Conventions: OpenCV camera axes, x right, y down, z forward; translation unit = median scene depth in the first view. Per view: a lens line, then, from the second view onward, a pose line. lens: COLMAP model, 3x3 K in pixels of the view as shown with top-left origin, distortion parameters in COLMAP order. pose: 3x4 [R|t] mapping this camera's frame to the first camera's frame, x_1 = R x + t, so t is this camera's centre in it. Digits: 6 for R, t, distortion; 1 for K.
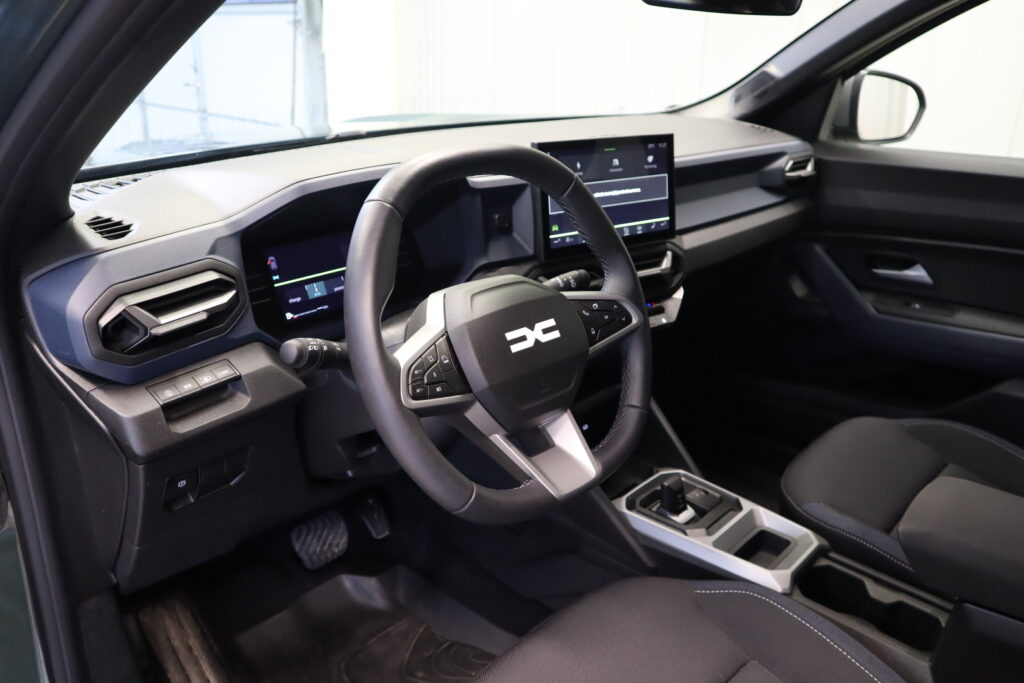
lens RADIAL K [[792.0, 0, 509.2], [0, 792.0, 337.7], [0, 0, 1]] dist [-0.059461, 0.007128]
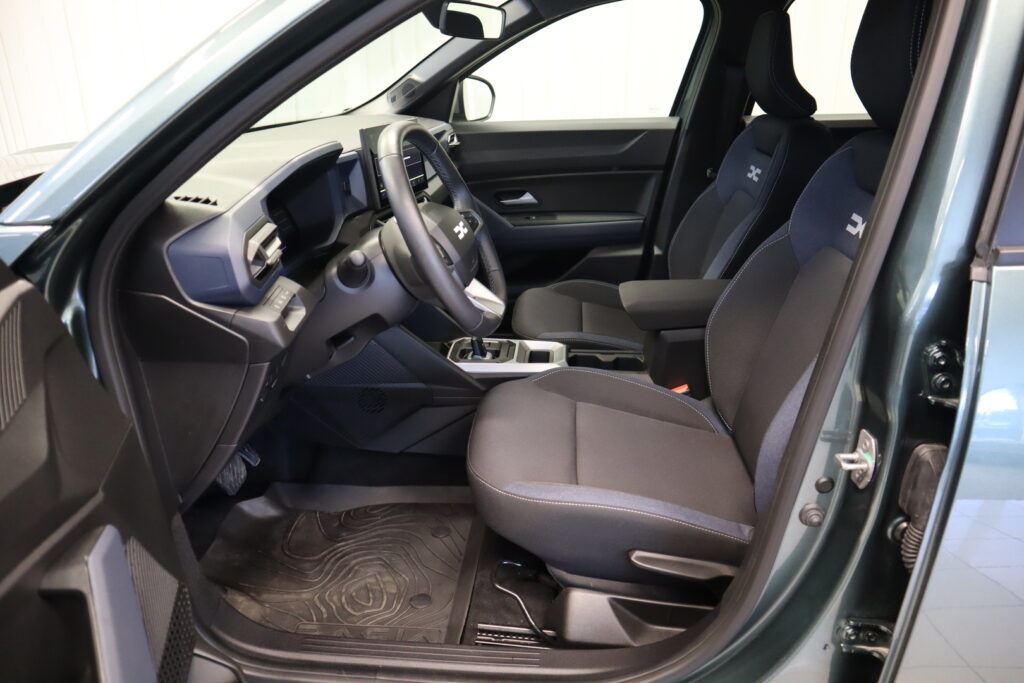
lens RADIAL K [[711.9, 0, 510.2], [0, 711.9, 340.0], [0, 0, 1]] dist [-0.114916, 0.072067]
pose [[0.780076, -0.252457, 0.572493, -0.540534], [0.244727, 0.965201, 0.092169, 0.073010], [-0.575839, 0.068206, 0.814713, -0.183408]]
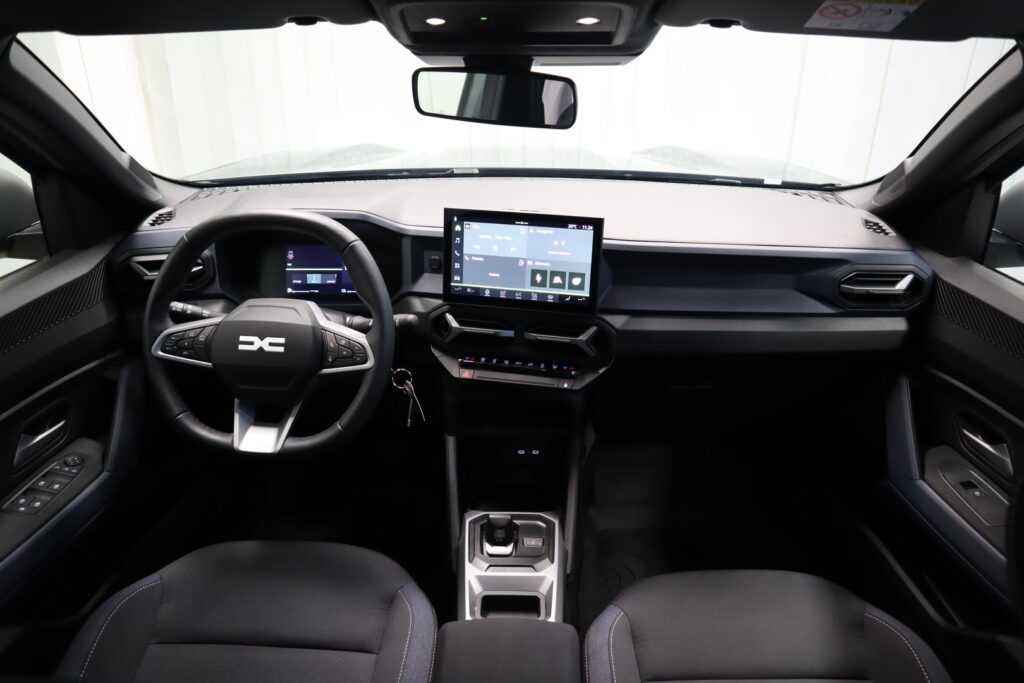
lens RADIAL K [[711.9, 0, 511.3], [0, 711.9, 337.4], [0, 0, 1]] dist [-0.114916, 0.072067]
pose [[0.678996, 0.301386, -0.669426, 0.810406], [-0.262612, 0.951224, 0.161890, -0.231825], [0.685565, 0.065877, 0.725025, 0.246925]]
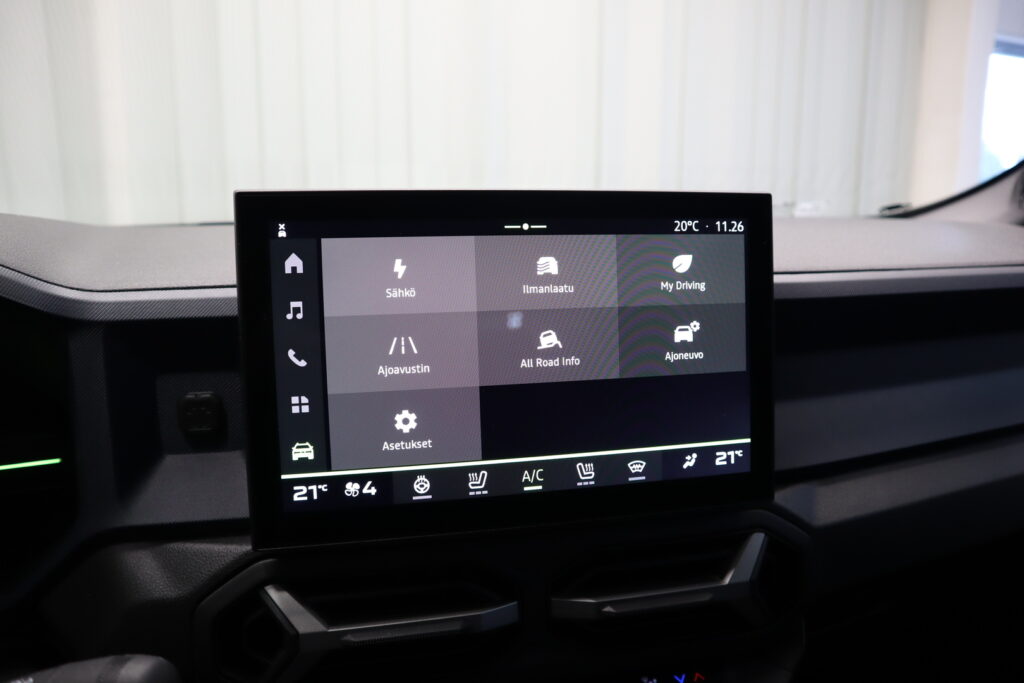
lens RADIAL K [[711.9, 0, 512.8], [0, 711.9, 340.6], [0, 0, 1]] dist [-0.114916, 0.072067]
pose [[0.917832, 0.058932, -0.392570, 0.230959], [-0.127841, 0.980115, -0.151759, -0.138872], [0.375821, 0.189476, 0.907115, 0.700905]]
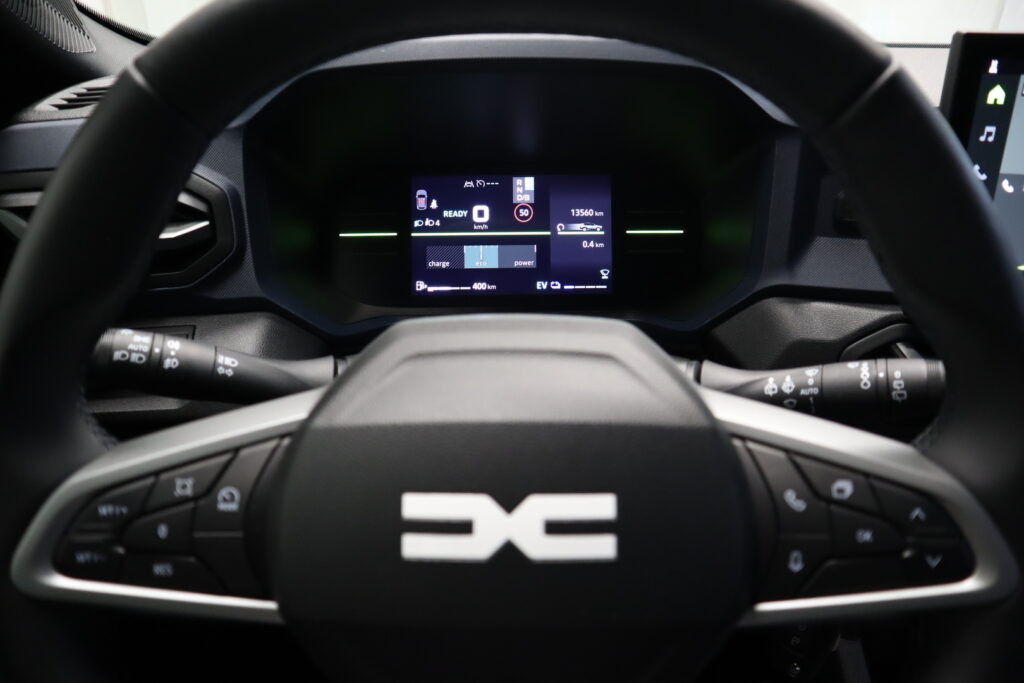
lens RADIAL K [[711.9, 0, 514.3], [0, 711.9, 332.0], [0, 0, 1]] dist [-0.114916, 0.072067]
pose [[0.697540, 0.290308, -0.655102, 0.133148], [-0.249730, 0.955423, 0.157488, -0.084148], [0.671619, 0.053745, 0.738945, 0.520949]]
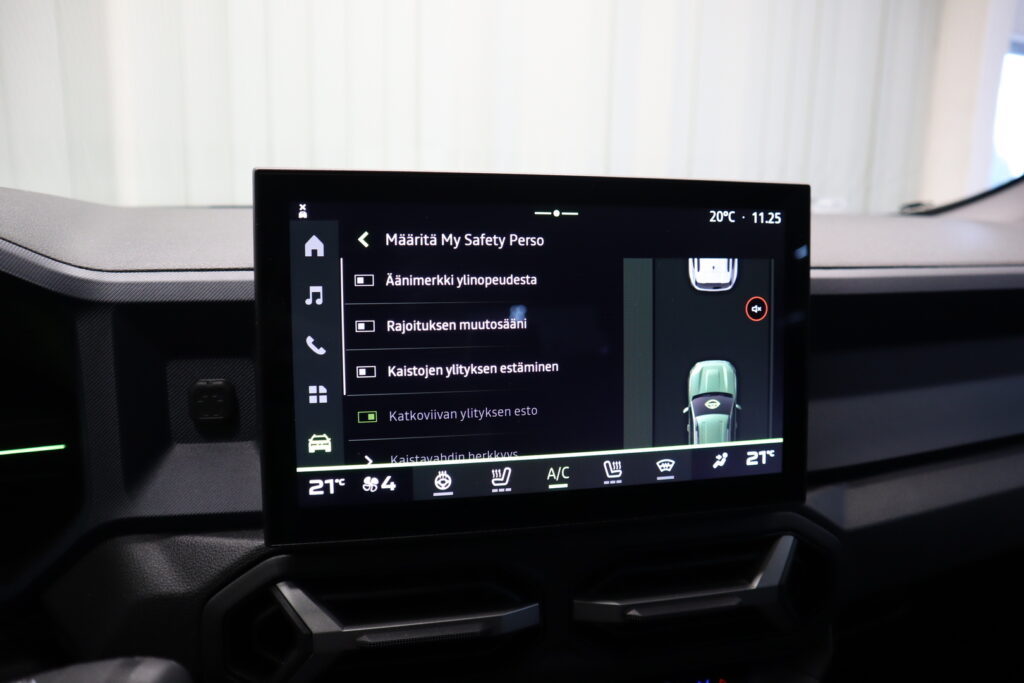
lens RADIAL K [[711.9, 0, 515.1], [0, 711.9, 339.6], [0, 0, 1]] dist [-0.114916, 0.072067]
pose [[0.916548, 0.080009, -0.391840, 0.217168], [-0.147050, 0.978568, -0.144153, -0.138409], [0.371909, 0.189743, 0.908670, 0.708342]]
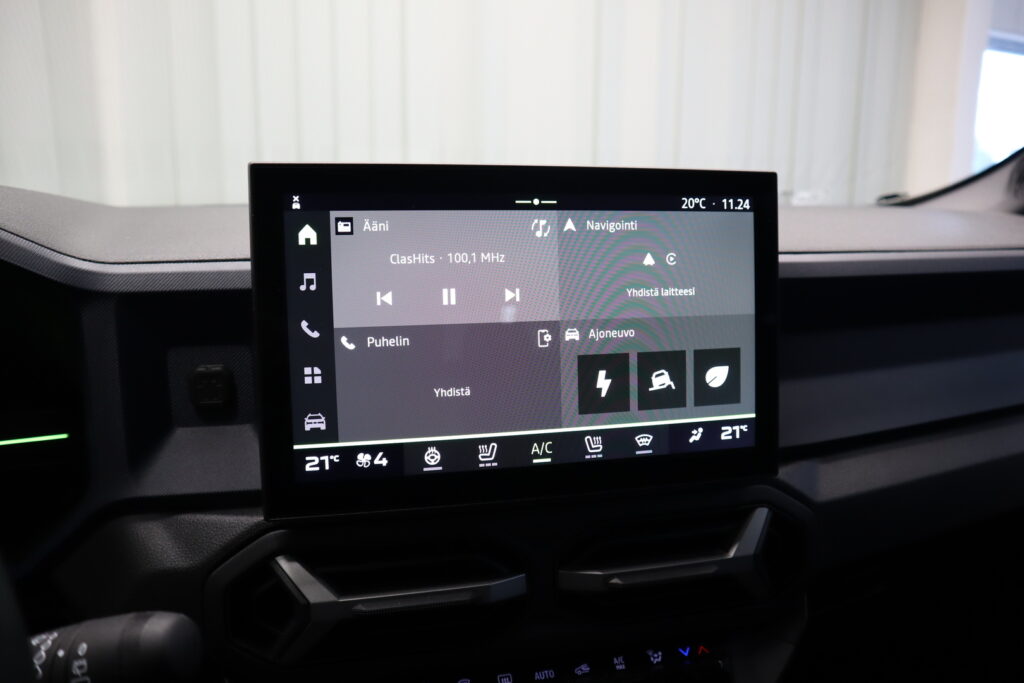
lens RADIAL K [[711.9, 0, 513.1], [0, 711.9, 338.4], [0, 0, 1]] dist [-0.114916, 0.072067]
pose [[0.921508, 0.064862, -0.382904, 0.226440], [-0.131031, 0.980068, -0.149324, -0.128850], [0.365587, 0.187776, 0.911640, 0.696843]]
